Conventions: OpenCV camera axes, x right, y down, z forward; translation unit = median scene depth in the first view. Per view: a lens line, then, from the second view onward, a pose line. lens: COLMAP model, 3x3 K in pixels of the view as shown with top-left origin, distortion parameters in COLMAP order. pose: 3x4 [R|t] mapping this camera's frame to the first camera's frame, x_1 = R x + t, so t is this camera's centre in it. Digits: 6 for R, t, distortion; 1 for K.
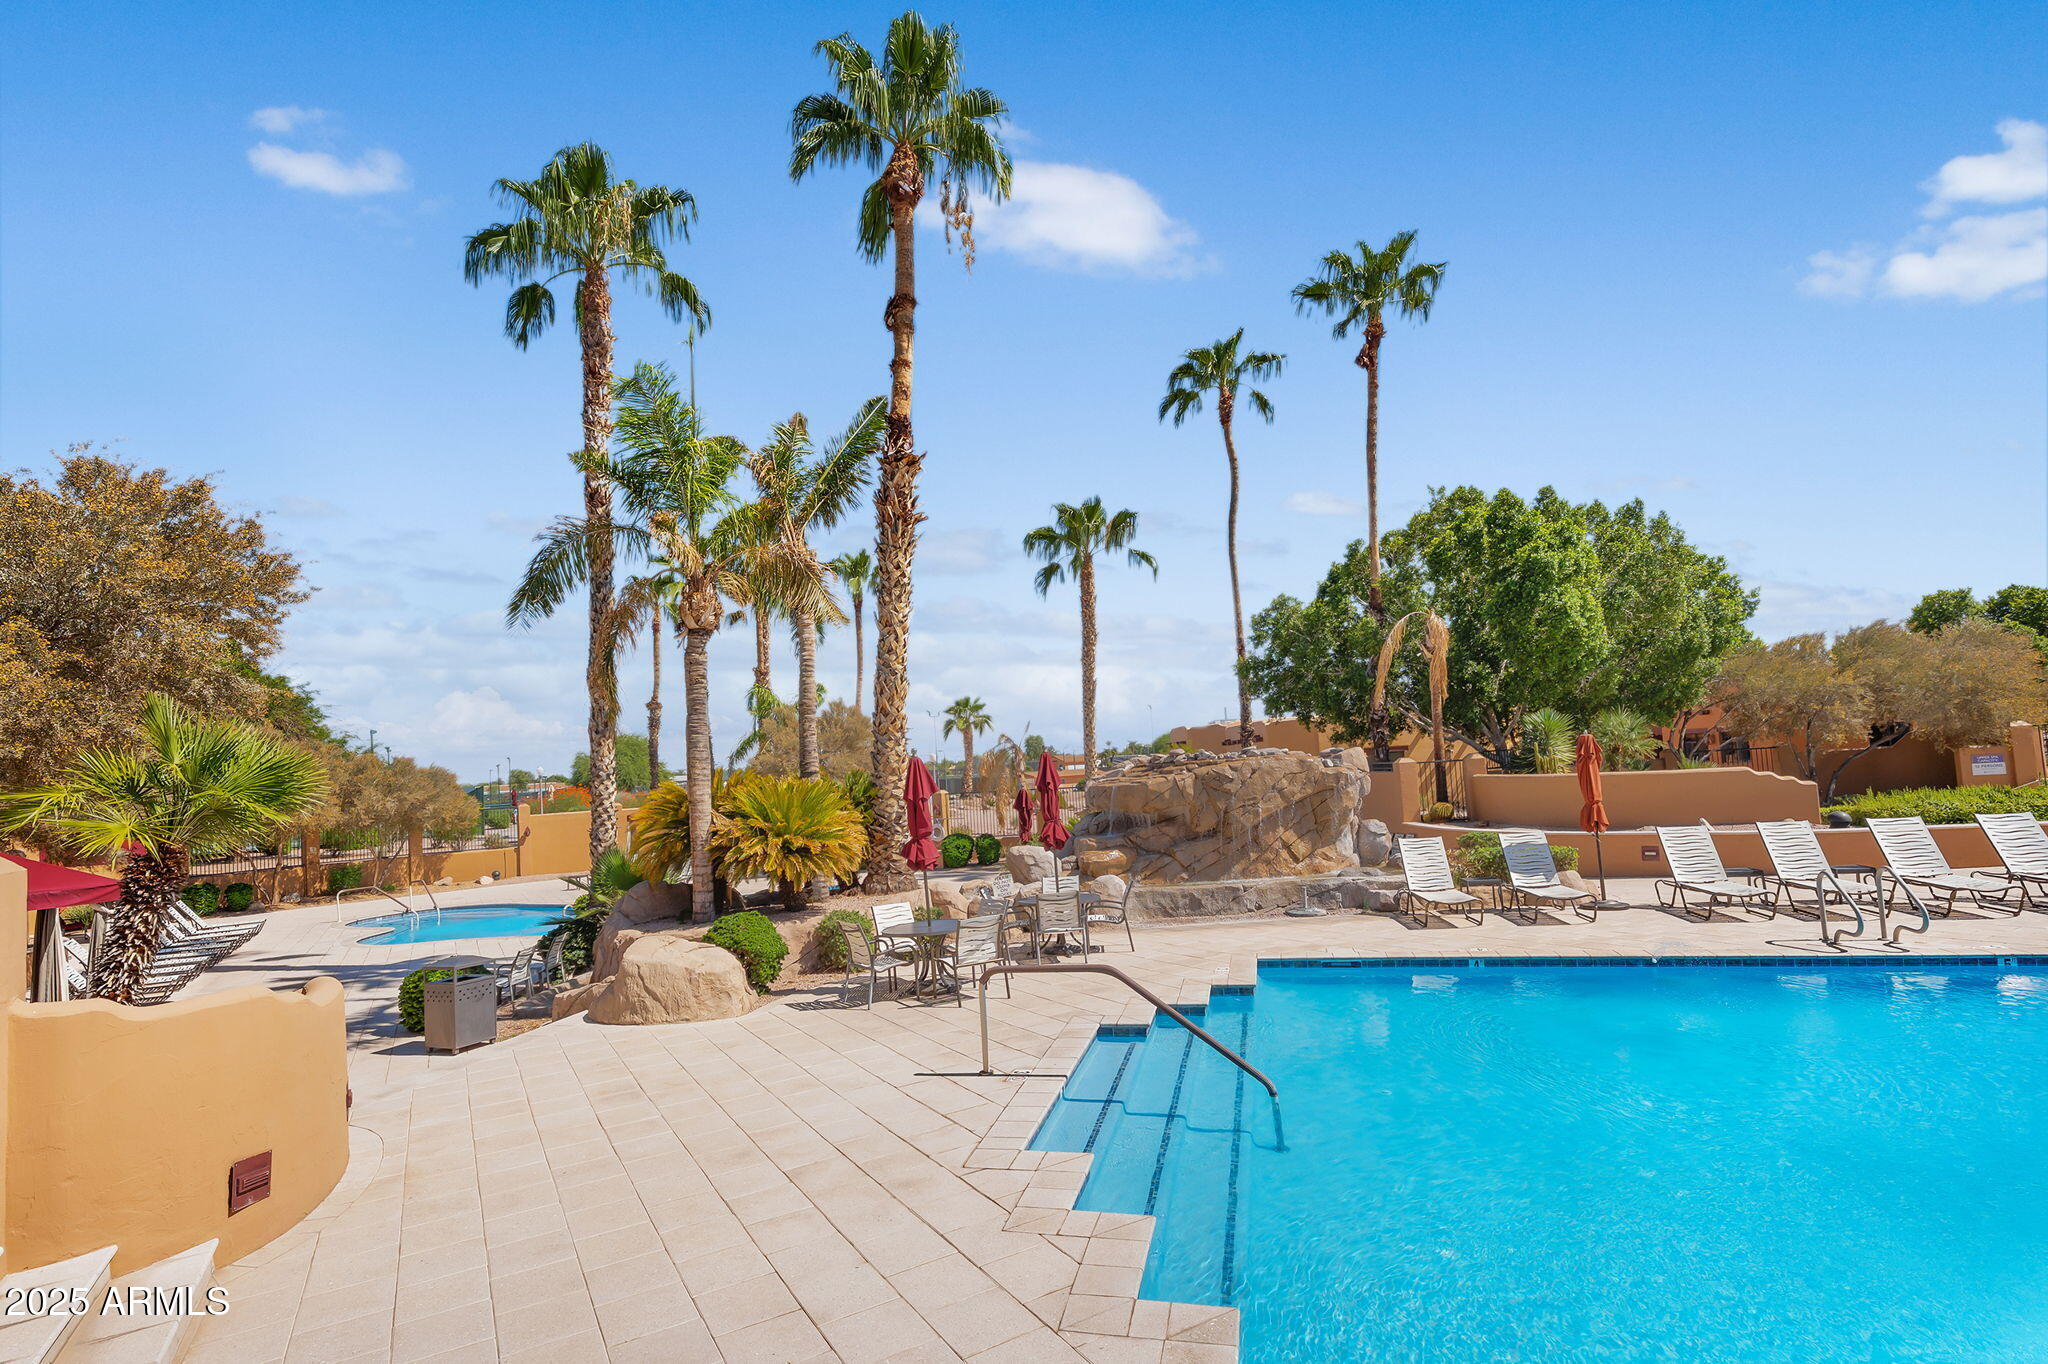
lens RADIAL K [[991.4, 0, 982.5], [0, 991.4, 681.7], [0, 0, 1]] dist [-0.001482, -0.000054]
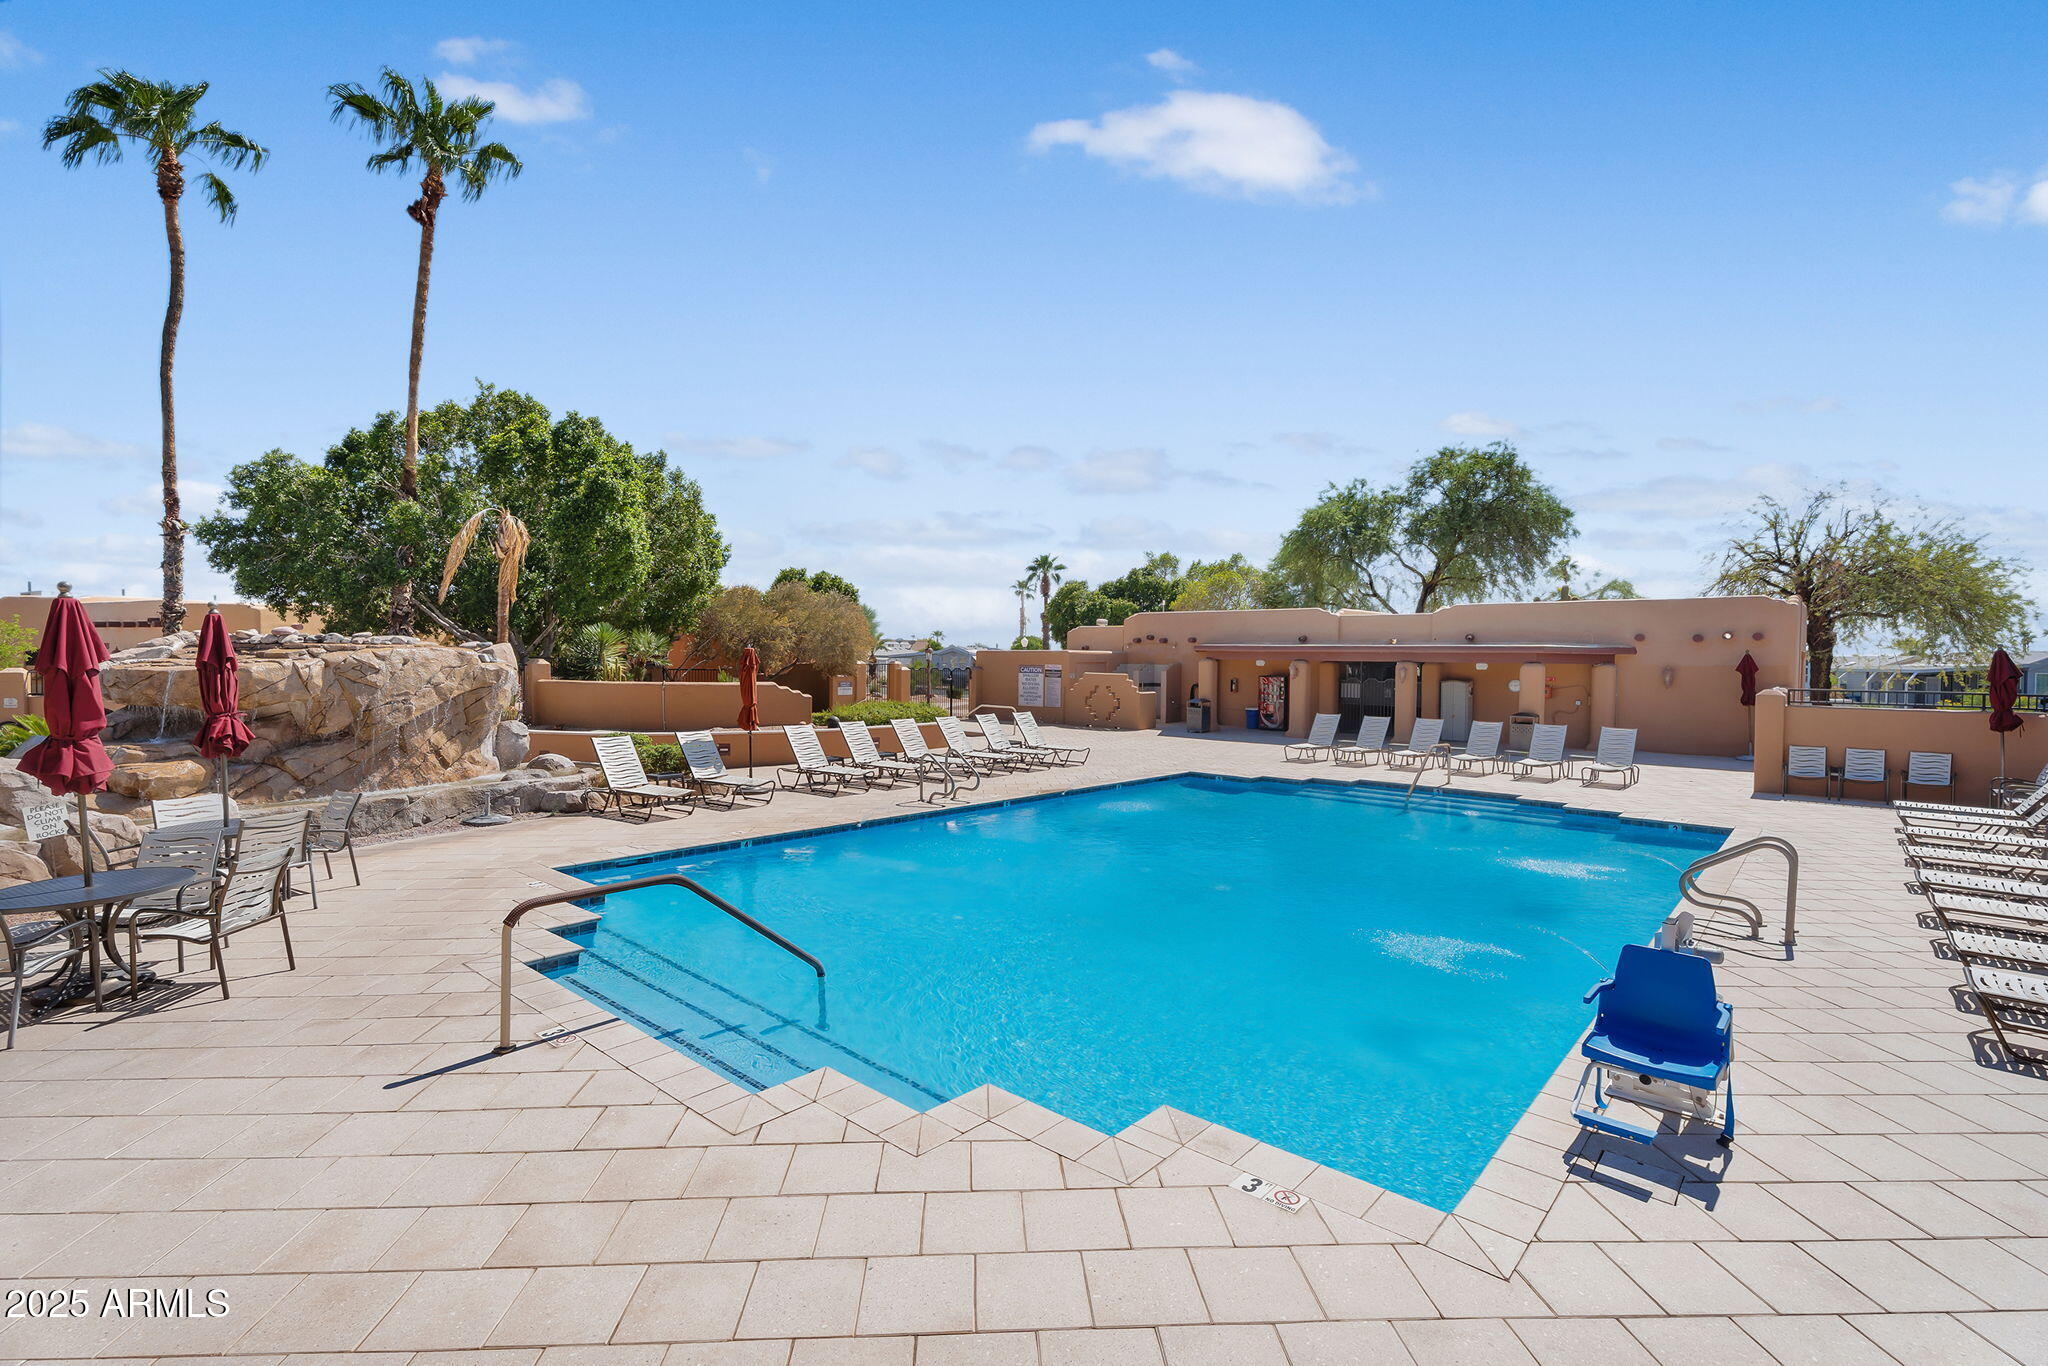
lens RADIAL K [[945.9, 0, 1025.7], [0, 945.9, 662.1], [0, 0, 1]] dist [-0.002246, -0.001224]
pose [[0.424776, 0.061915, 0.903179, -0.164349], [-0.119380, 0.992777, -0.011912, 0.027708], [-0.897393, -0.102762, 0.429100, 0.138343]]
